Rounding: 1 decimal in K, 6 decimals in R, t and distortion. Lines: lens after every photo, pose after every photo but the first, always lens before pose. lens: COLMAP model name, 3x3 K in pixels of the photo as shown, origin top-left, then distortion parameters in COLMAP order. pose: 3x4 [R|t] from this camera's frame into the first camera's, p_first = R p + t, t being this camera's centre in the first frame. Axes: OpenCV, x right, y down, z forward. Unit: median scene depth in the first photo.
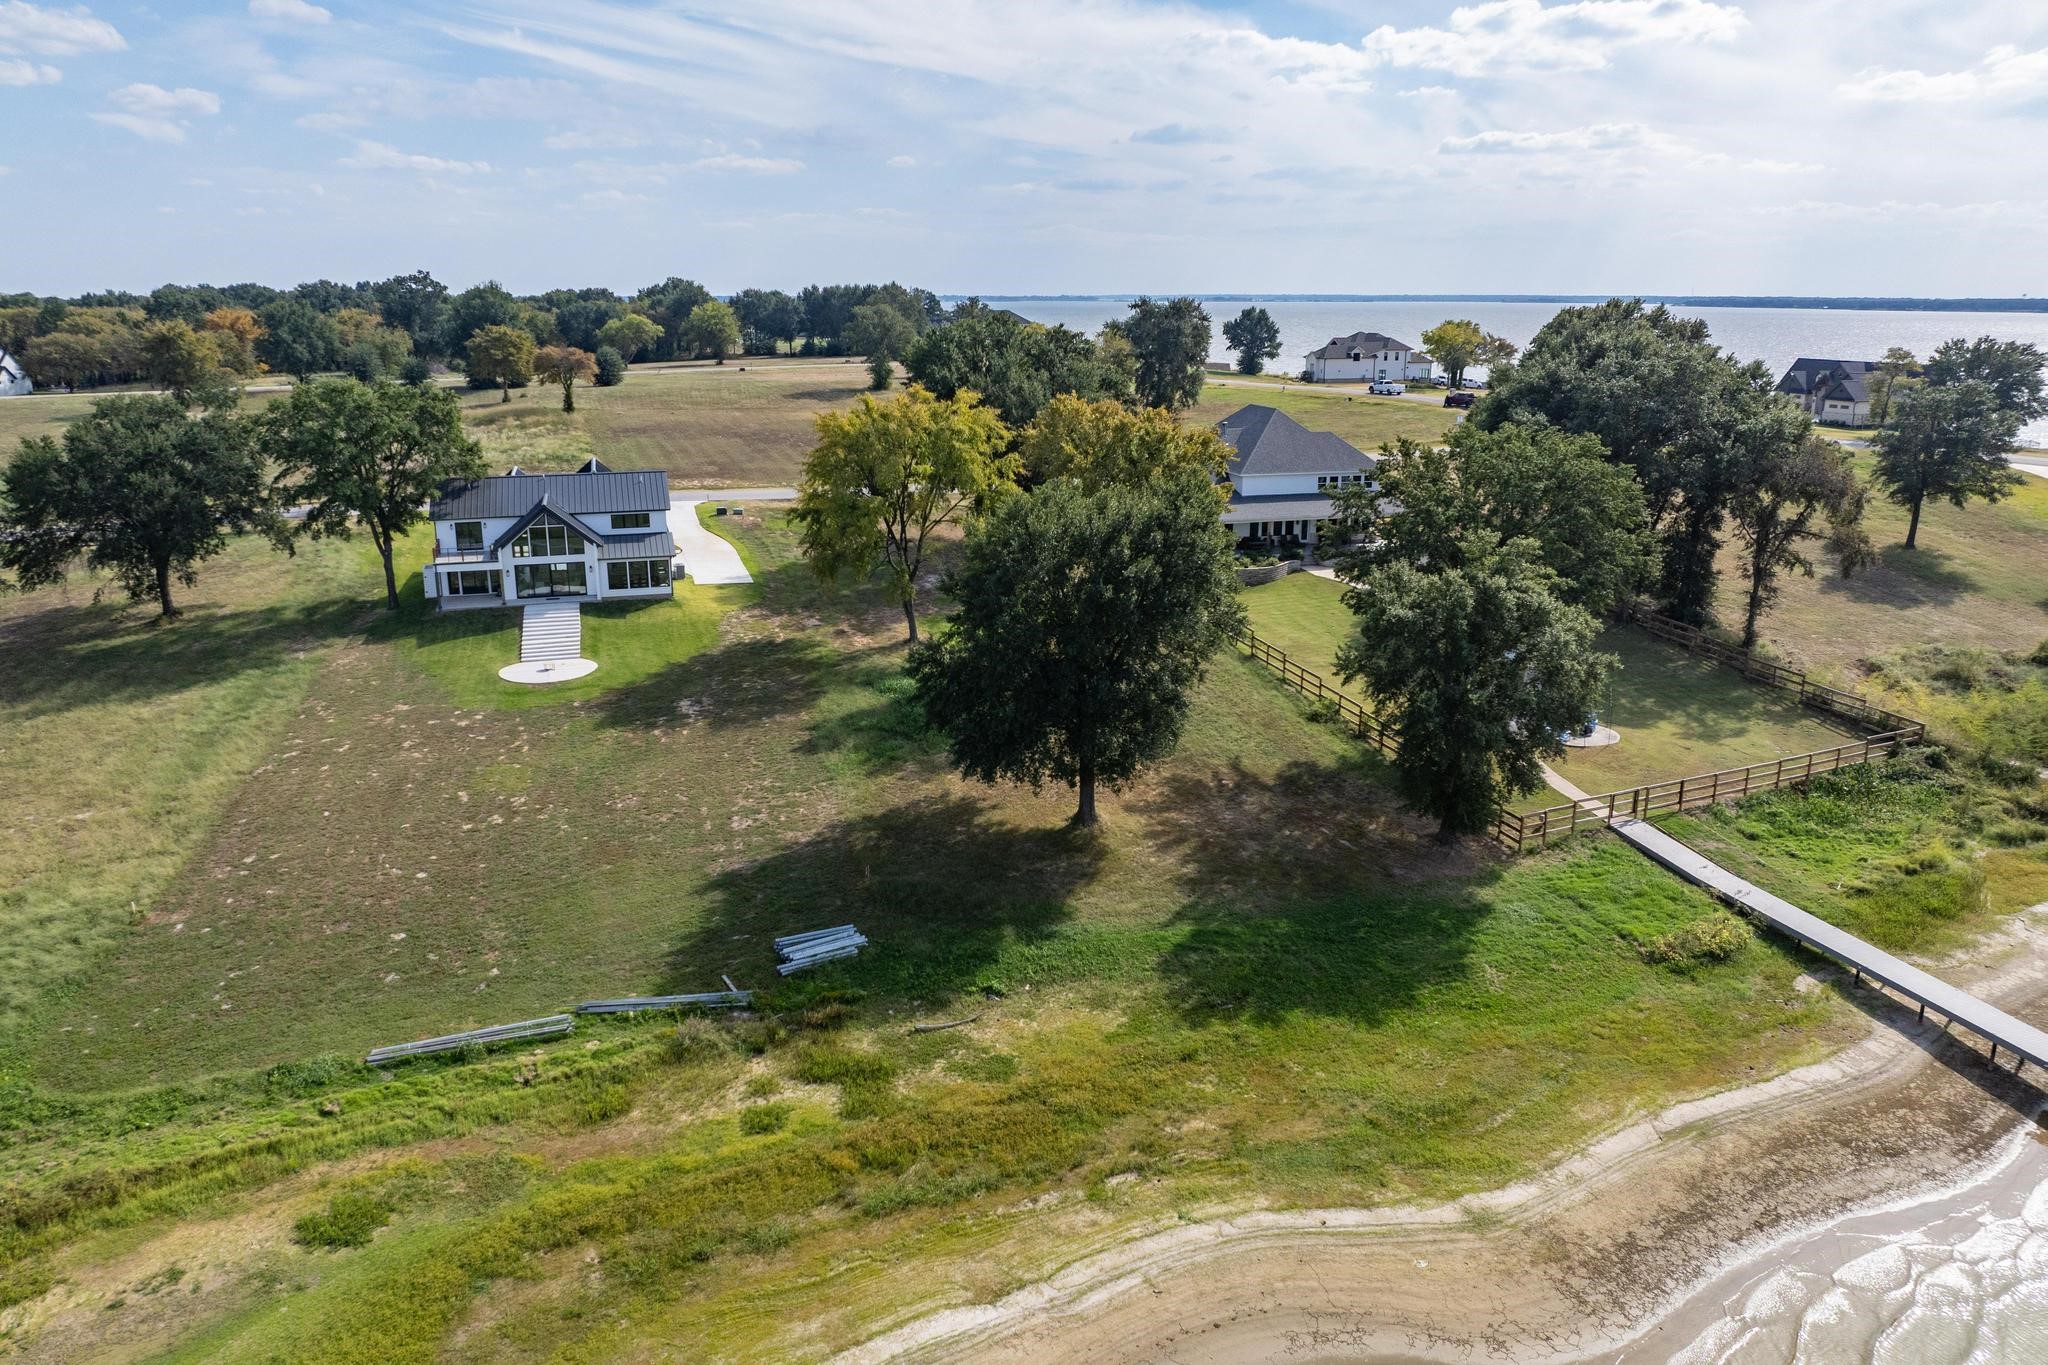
lens RADIAL K [[1446.5, 0, 1025.6], [0, 1446.5, 680.6], [0, 0, 1]] dist [-0.049984, 0.019635]
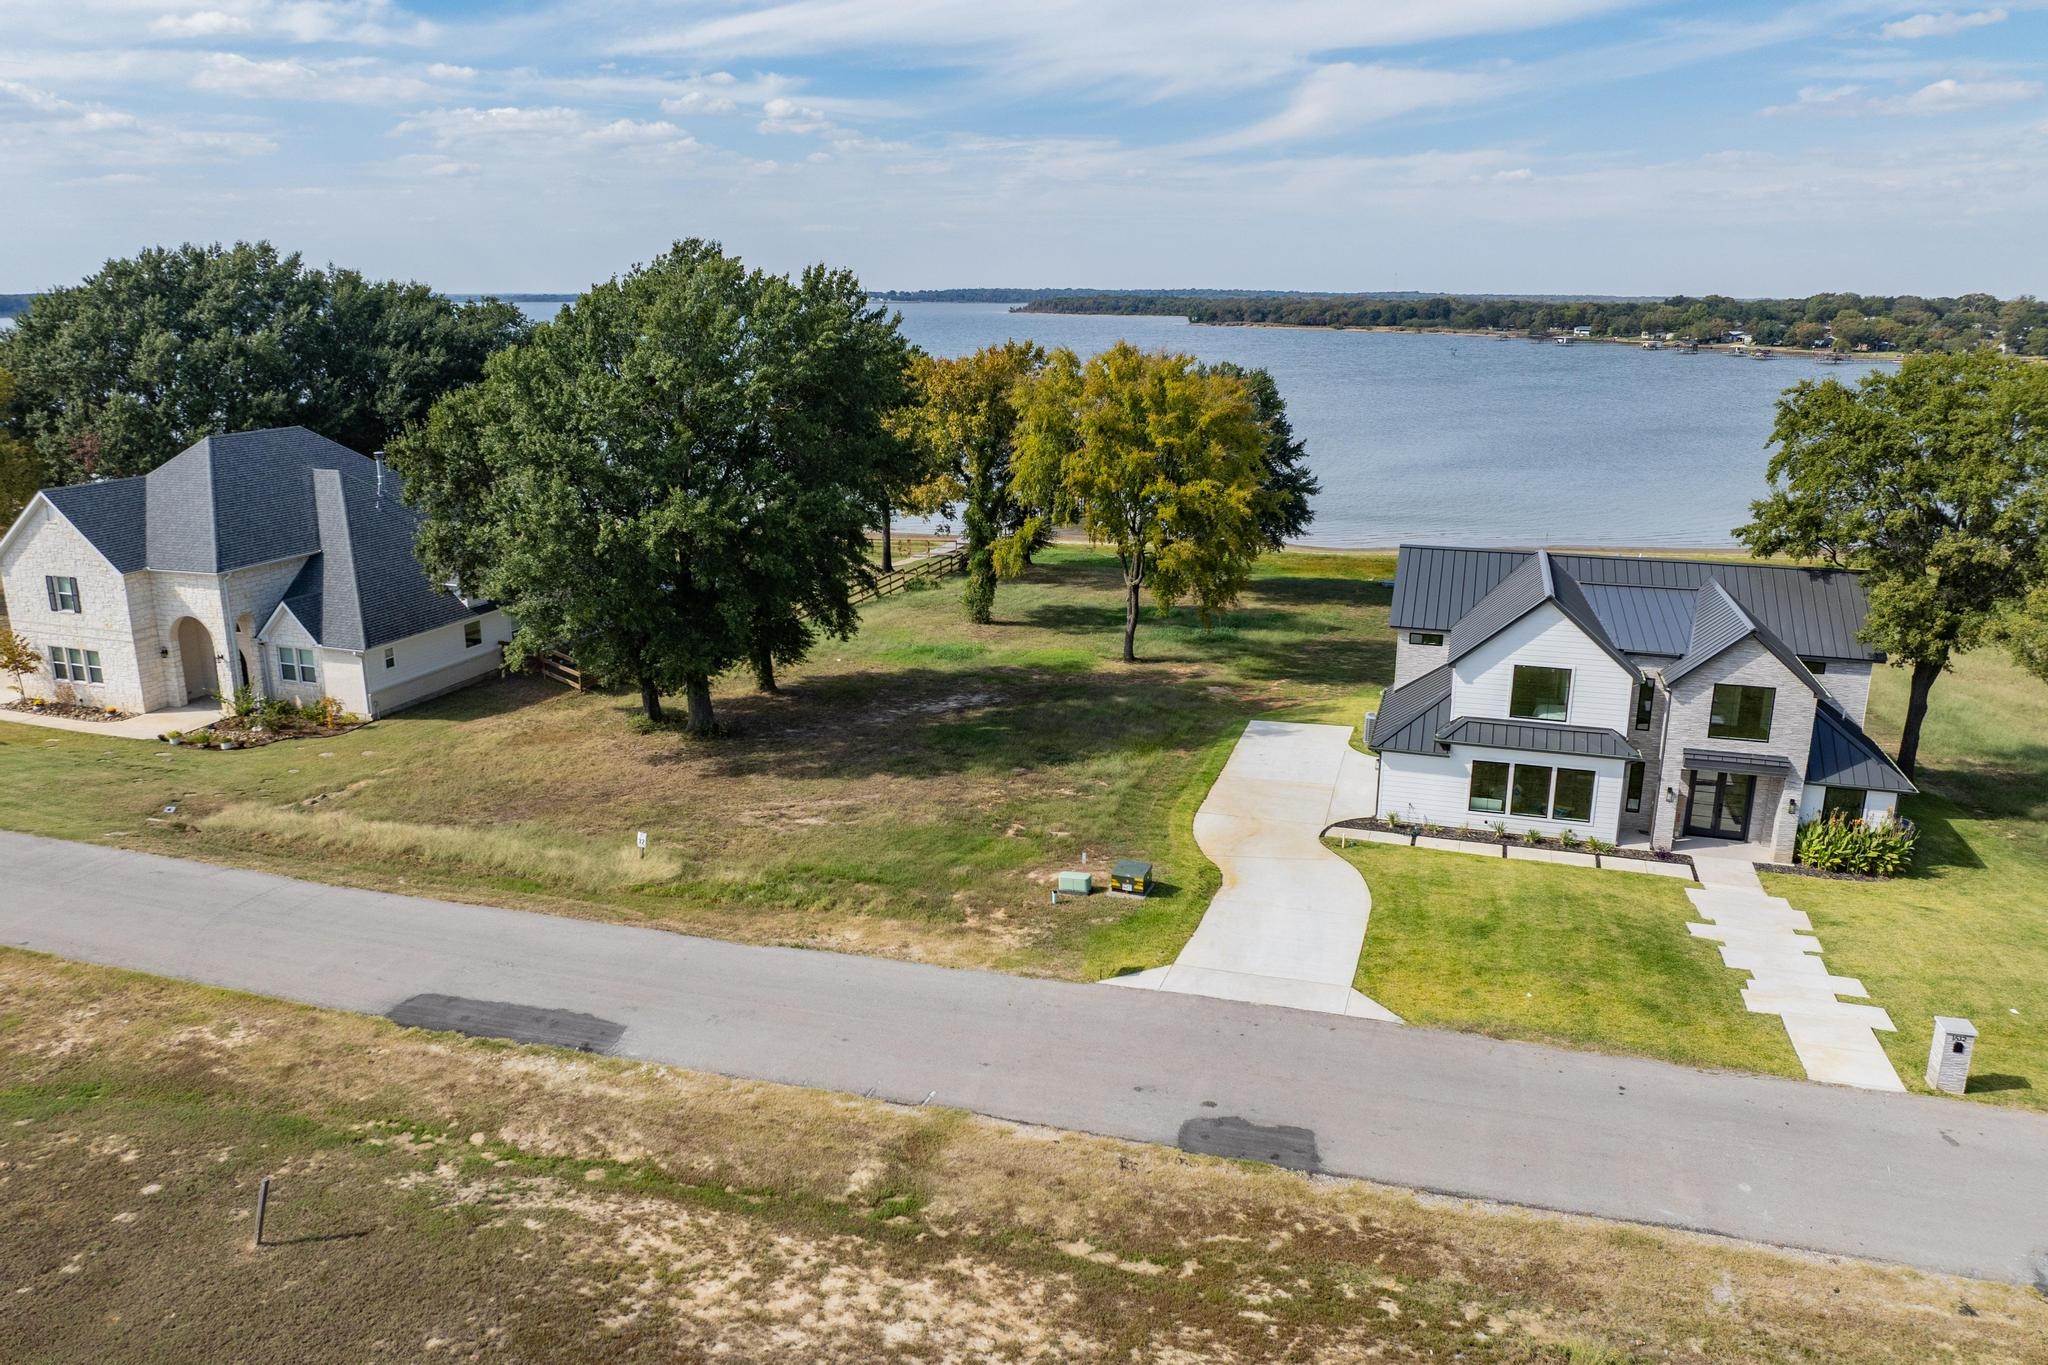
lens RADIAL K [[1446.5, 0, 1035.8], [0, 1446.5, 699.3], [0, 0, 1]] dist [-0.049984, 0.019635]
pose [[-0.835045, -0.149320, 0.529531, -0.502501], [0.139222, 0.873793, 0.465943, -0.424026], [-0.532276, 0.462805, -0.708868, 1.736937]]
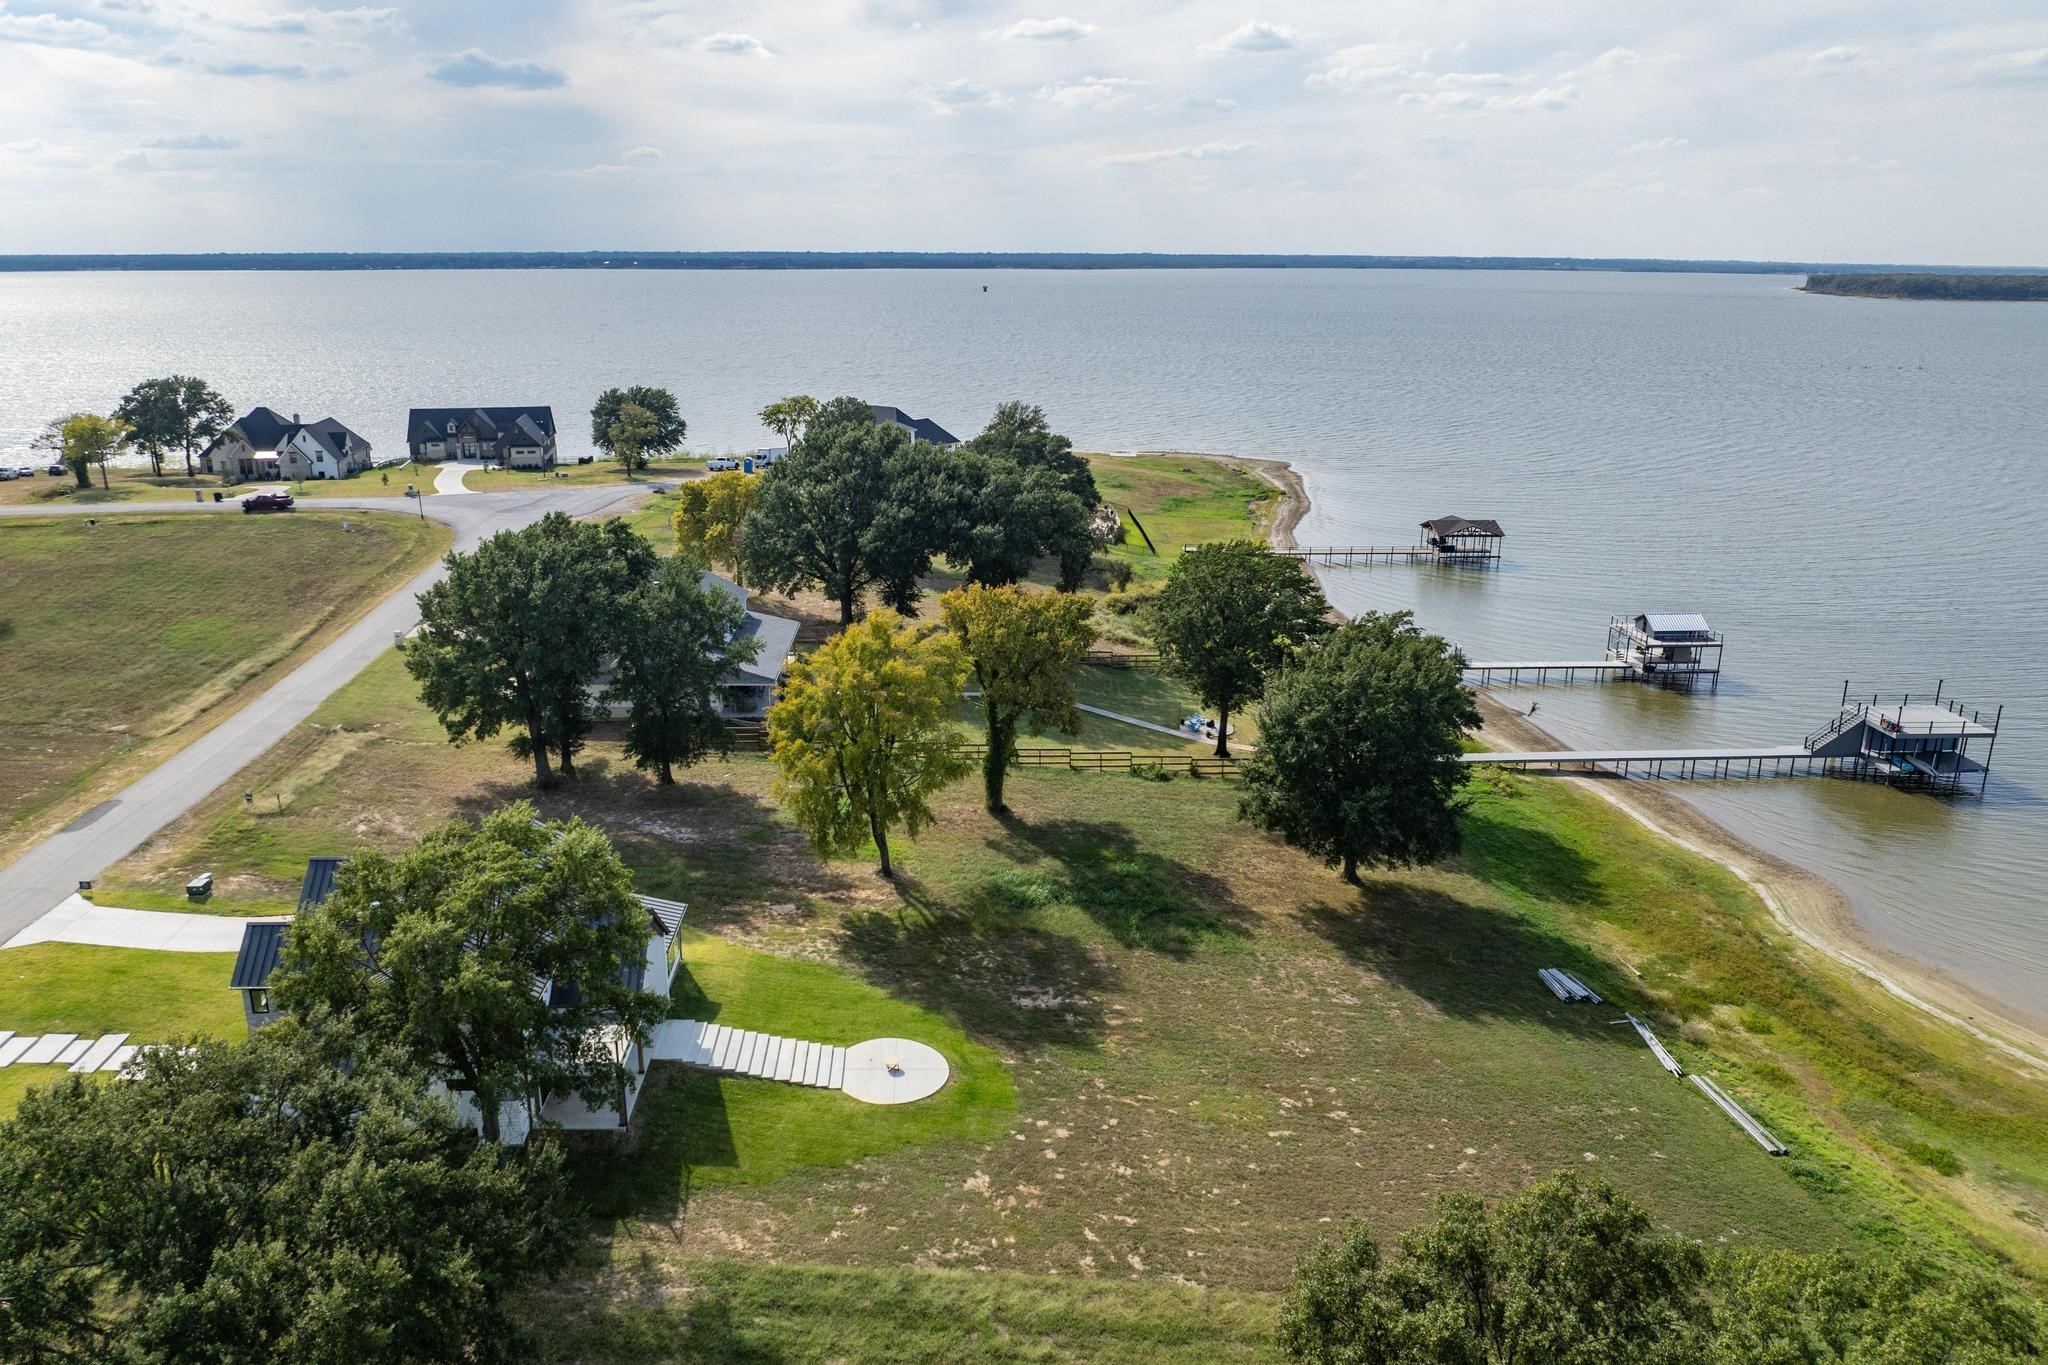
lens RADIAL K [[1446.5, 0, 1023.7], [0, 1446.5, 674.2], [0, 0, 1]] dist [-0.049984, 0.019635]
pose [[0.226412, -0.272405, 0.935165, -0.987041], [0.246530, 0.944862, 0.215543, -0.361138], [-0.942317, 0.181745, 0.281084, 0.670128]]
